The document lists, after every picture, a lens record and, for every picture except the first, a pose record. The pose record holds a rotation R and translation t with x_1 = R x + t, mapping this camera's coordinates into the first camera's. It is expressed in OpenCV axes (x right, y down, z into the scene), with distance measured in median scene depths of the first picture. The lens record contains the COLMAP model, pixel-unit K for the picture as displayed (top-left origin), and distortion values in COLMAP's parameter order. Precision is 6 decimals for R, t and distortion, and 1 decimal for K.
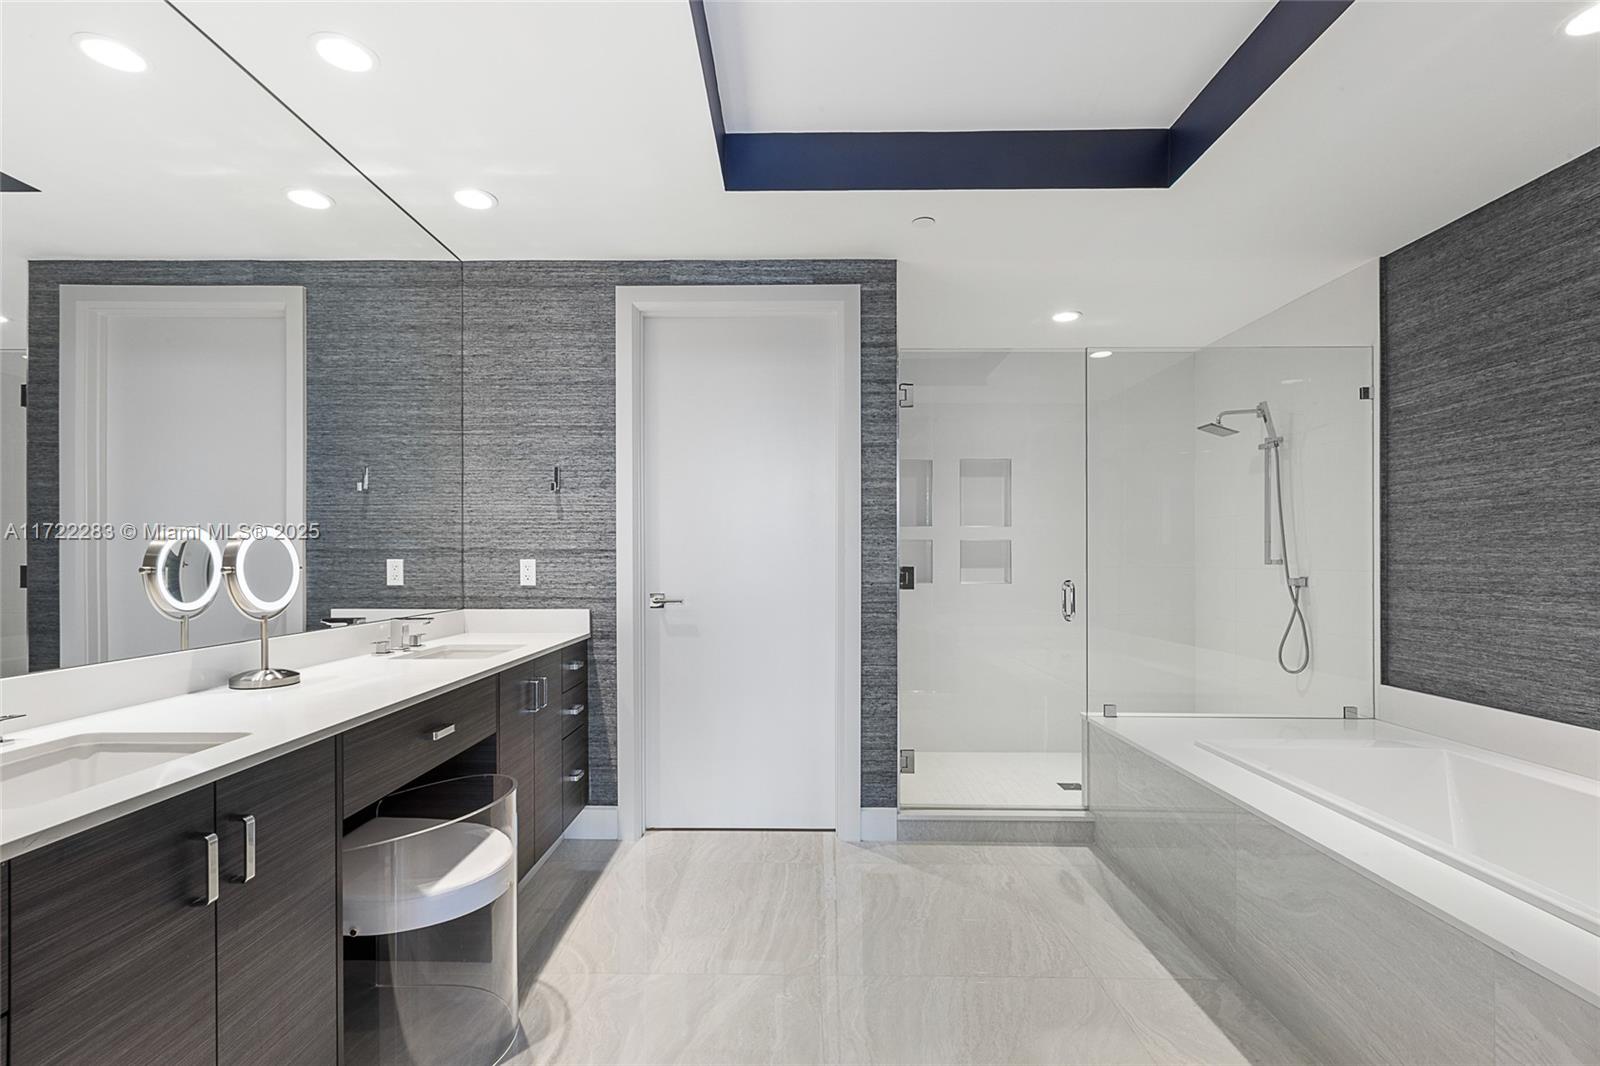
lens RADIAL K [[723.6, 0, 800.6], [0, 723.6, 546.1], [0, 0, 1]] dist [0.001832, 0.000068]
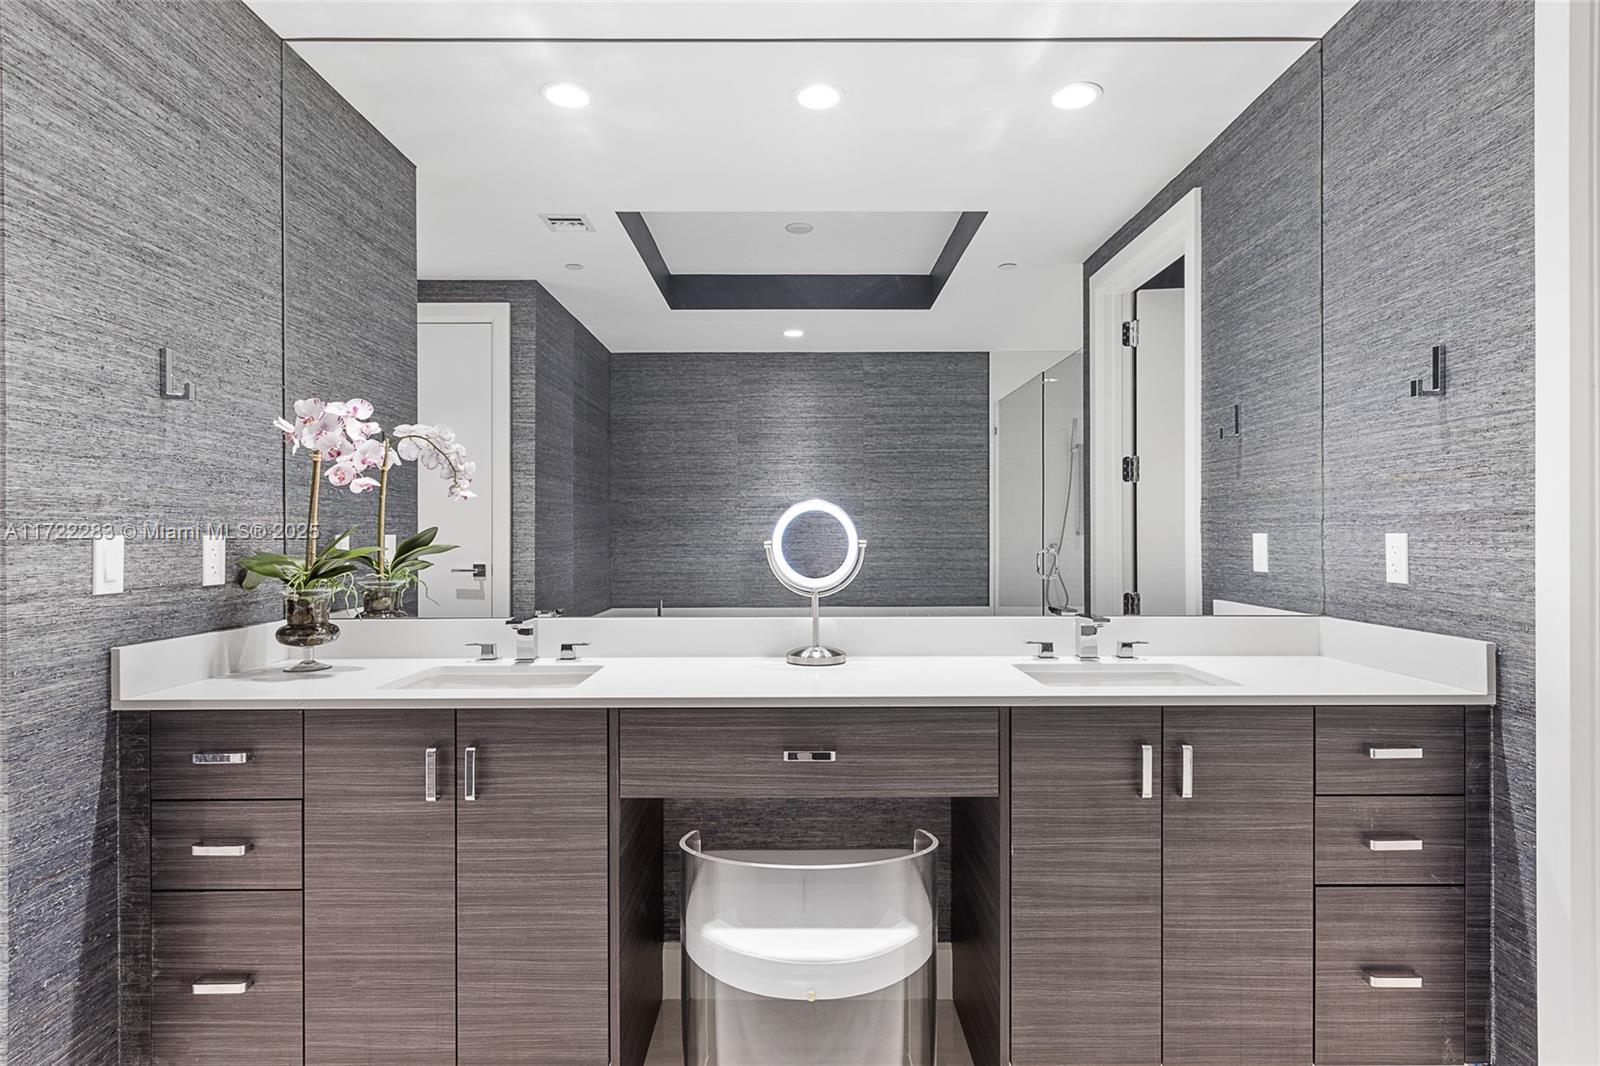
lens RADIAL K [[843.9, 0, 800.7], [0, 843.9, 538.4], [0, 0, 1]] dist [-0.003275, -0.000827]
pose [[0.017020, 0.004127, -0.999847, 0.230696], [0.017176, 0.999843, 0.004420, 0.011706], [0.999708, -0.017249, 0.016946, 0.554481]]
